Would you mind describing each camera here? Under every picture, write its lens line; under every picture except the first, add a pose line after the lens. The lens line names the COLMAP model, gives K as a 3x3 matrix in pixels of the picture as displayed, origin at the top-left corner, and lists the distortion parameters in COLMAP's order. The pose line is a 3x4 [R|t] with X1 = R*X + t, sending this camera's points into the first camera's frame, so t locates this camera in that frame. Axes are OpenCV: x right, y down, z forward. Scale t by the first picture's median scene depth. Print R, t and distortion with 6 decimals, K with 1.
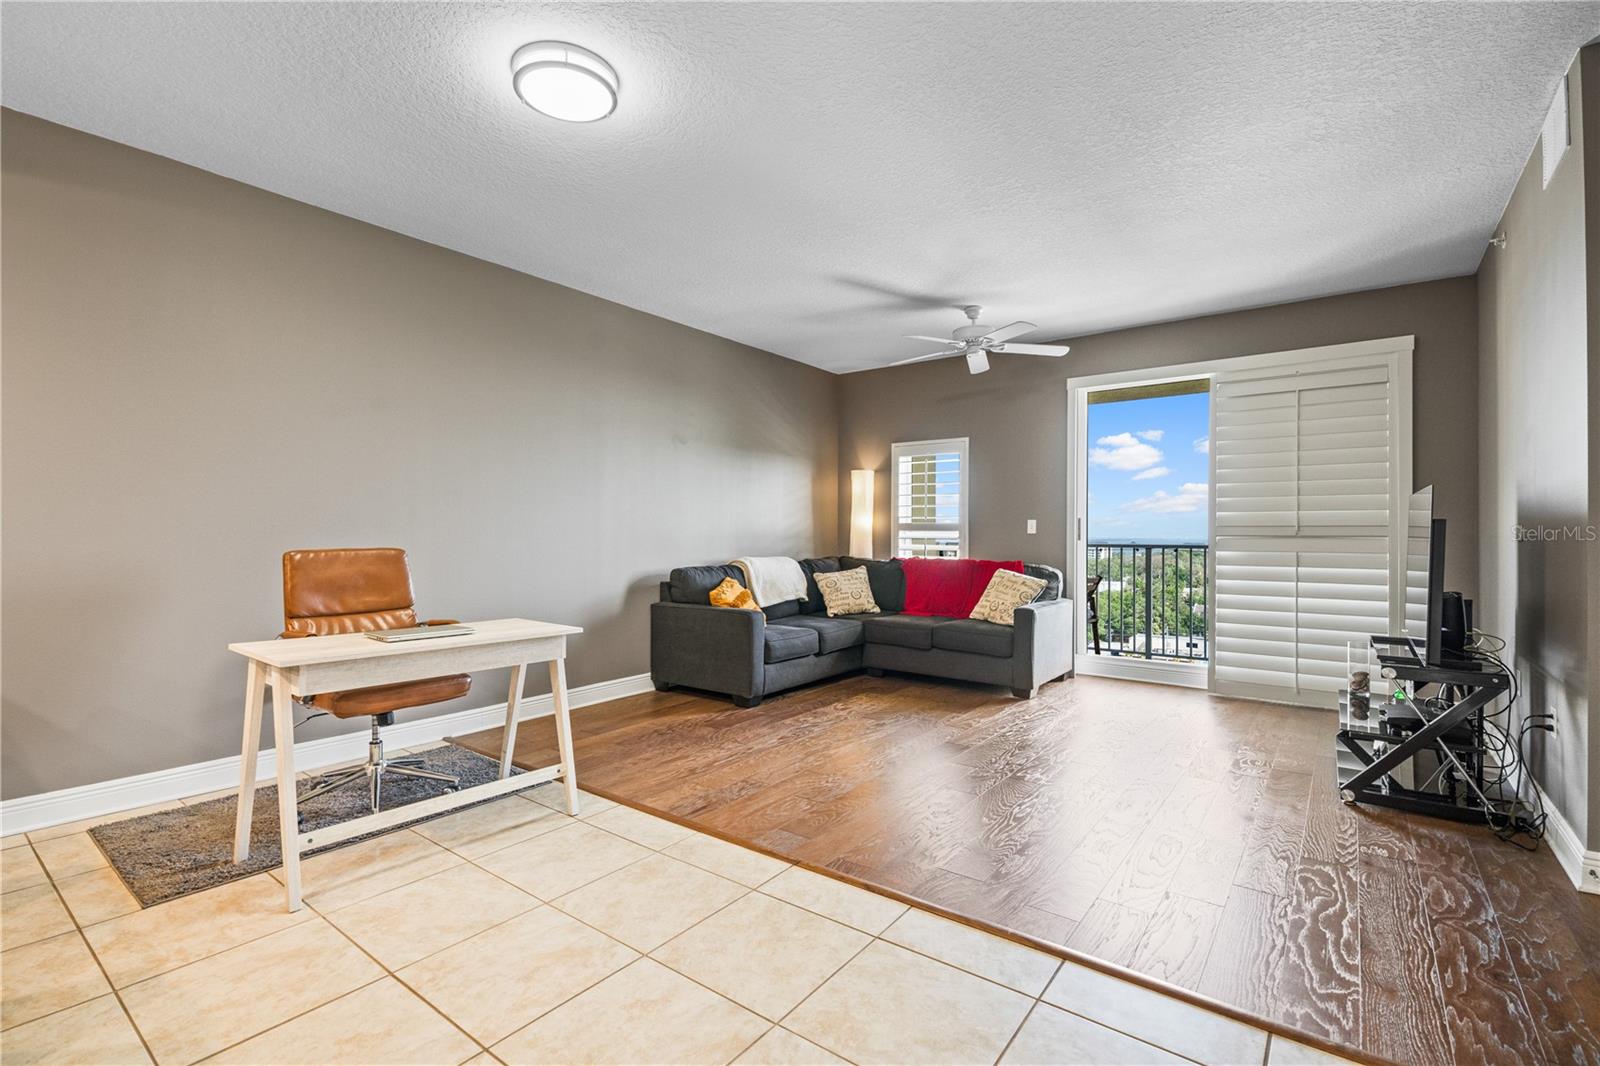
lens RADIAL K [[715.2, 0, 798.4], [0, 715.2, 529.5], [0, 0, 1]] dist [0.003807, -0.004223]
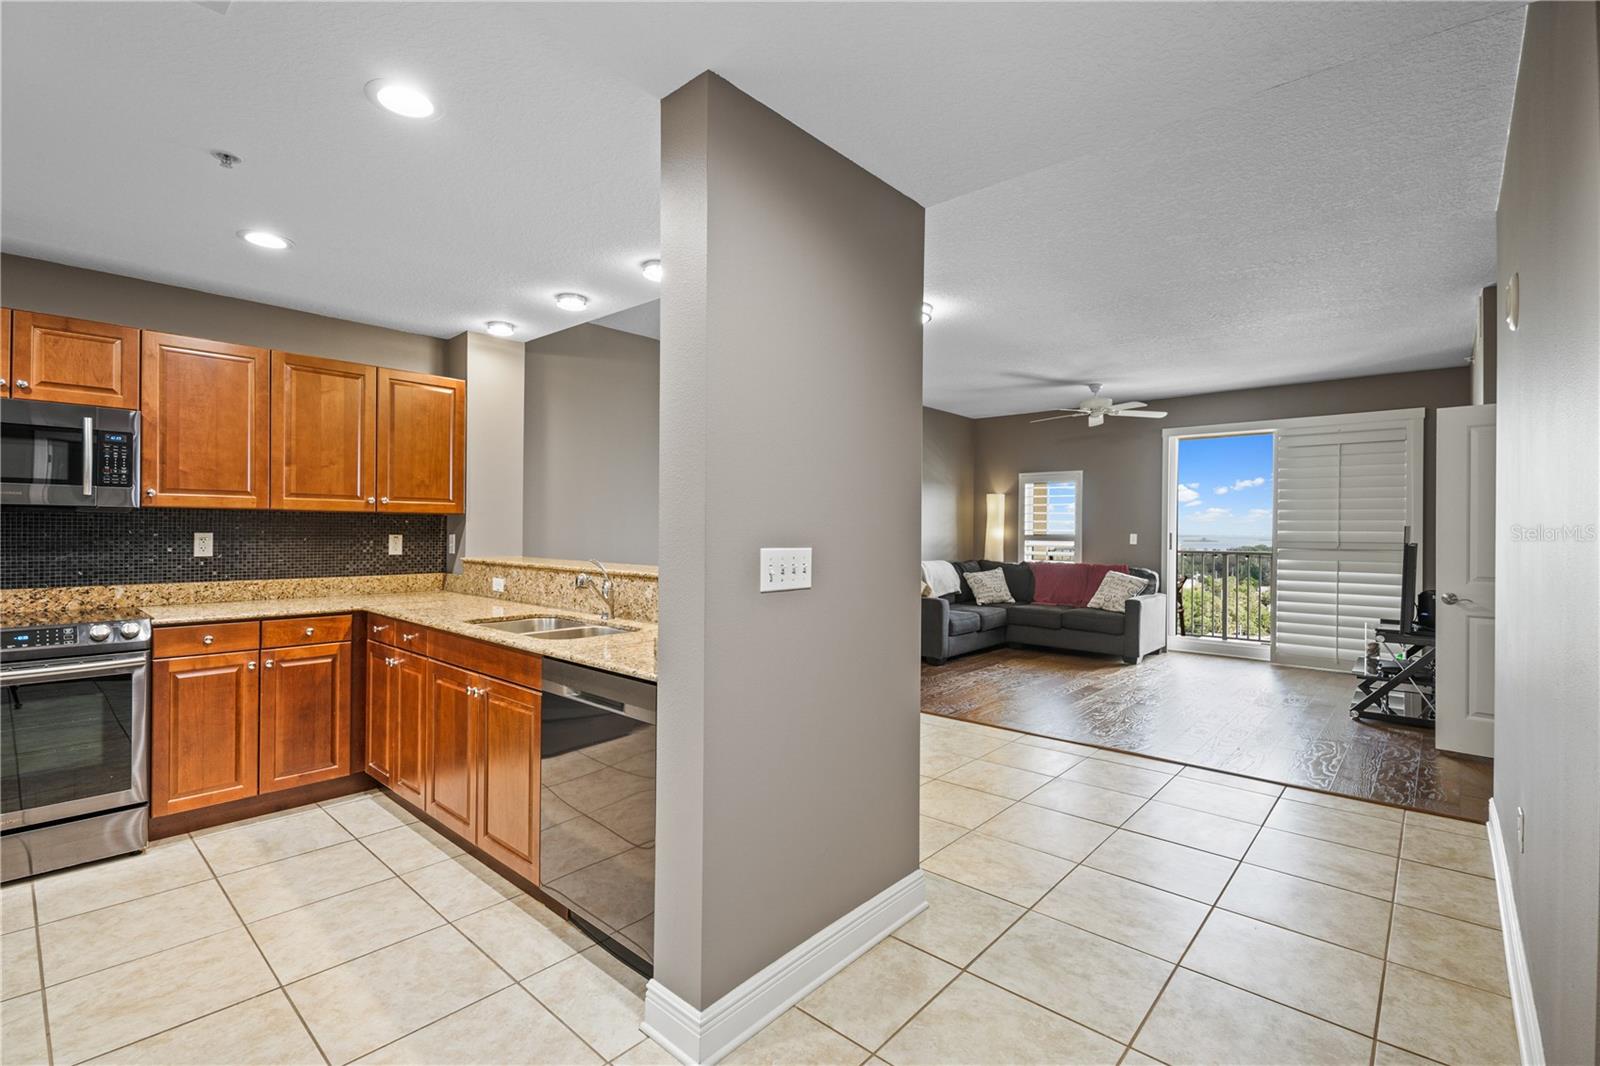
lens RADIAL K [[715.2, 0, 796.4], [0, 715.2, 529.1], [0, 0, 1]] dist [0.003807, -0.004223]
pose [[0.996817, 0.002765, -0.079671, -0.205475], [-0.002276, 0.999978, 0.006237, -0.031488], [0.079686, -0.006036, 0.996802, -0.400949]]
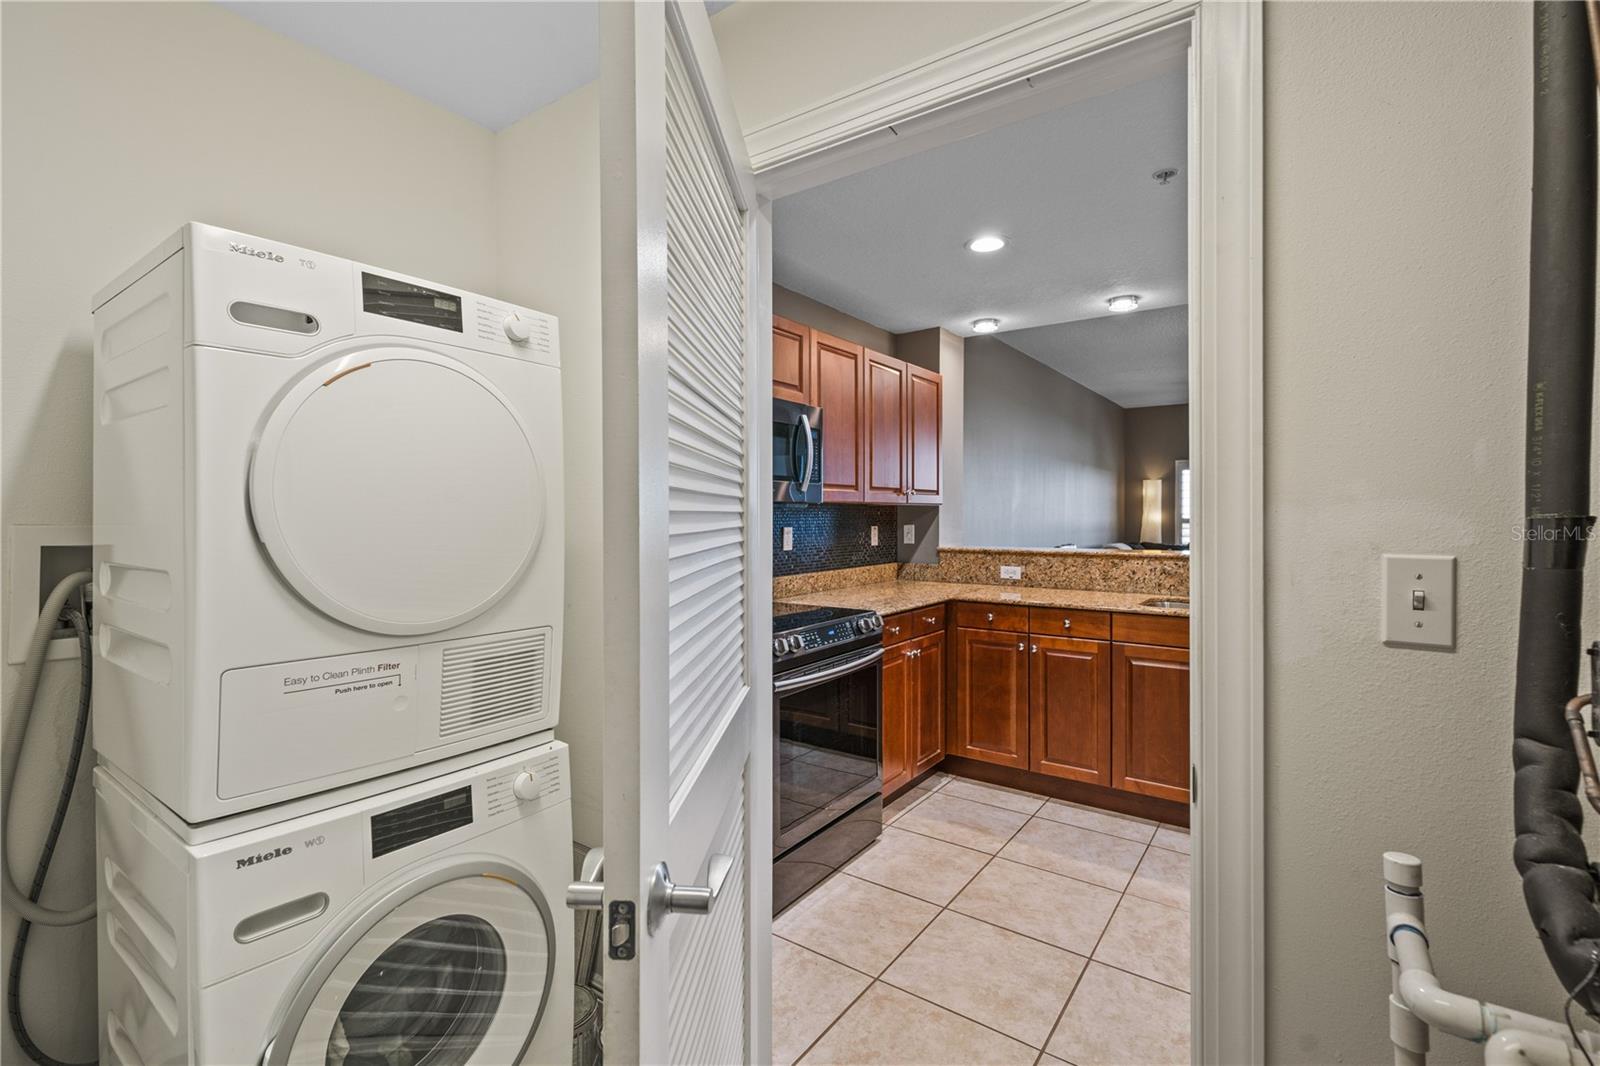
lens RADIAL K [[715.2, 0, 795.6], [0, 715.2, 521.9], [0, 0, 1]] dist [0.003807, -0.004223]
pose [[0.999703, -0.010338, 0.022067, -0.772095], [0.009973, 0.999813, 0.016585, -0.037841], [-0.022234, -0.016360, 0.999619, -0.449894]]
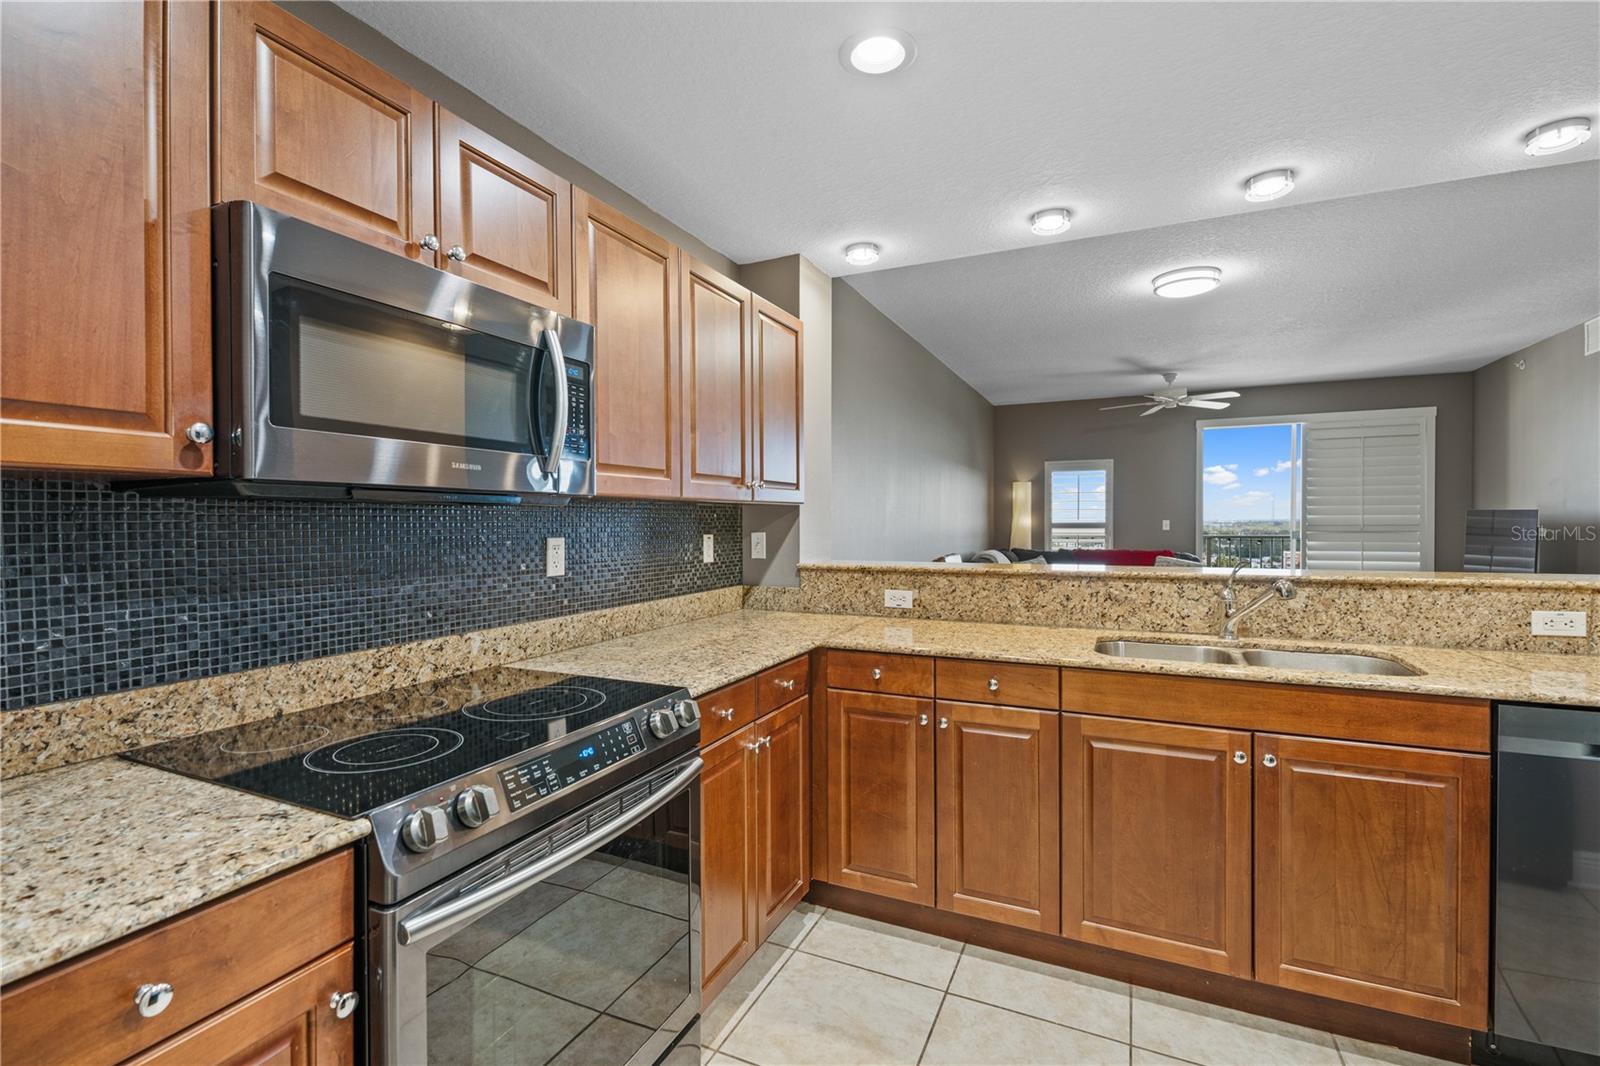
lens RADIAL K [[715.2, 0, 795.0], [0, 715.2, 526.5], [0, 0, 1]] dist [0.003807, -0.004223]
pose [[0.977418, -0.013616, 0.210875, -0.720952], [0.010258, 0.999803, 0.017011, -0.034216], [-0.211065, -0.014464, 0.977365, -0.223603]]
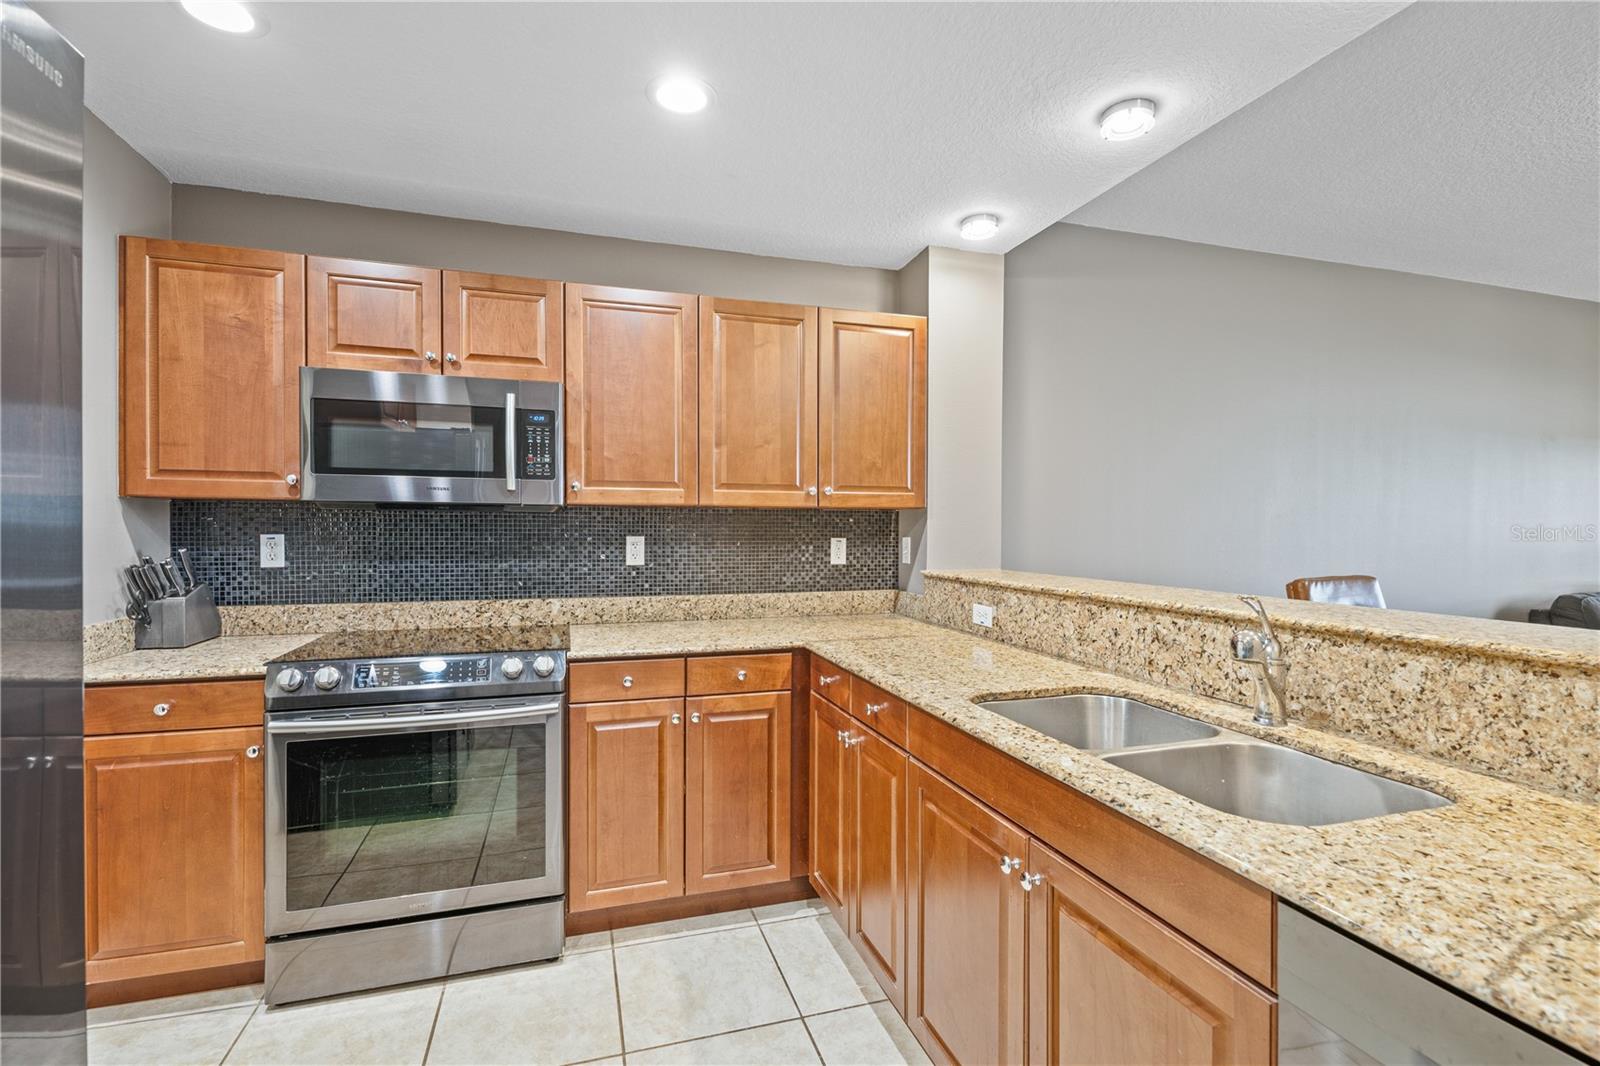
lens RADIAL K [[715.2, 0, 795.7], [0, 715.2, 534.2], [0, 0, 1]] dist [0.003807, -0.004223]
pose [[0.815795, 0.001352, -0.578339, -0.381227], [0.006496, 0.999913, 0.011502, -0.029643], [0.578305, -0.013140, 0.815715, -0.171677]]
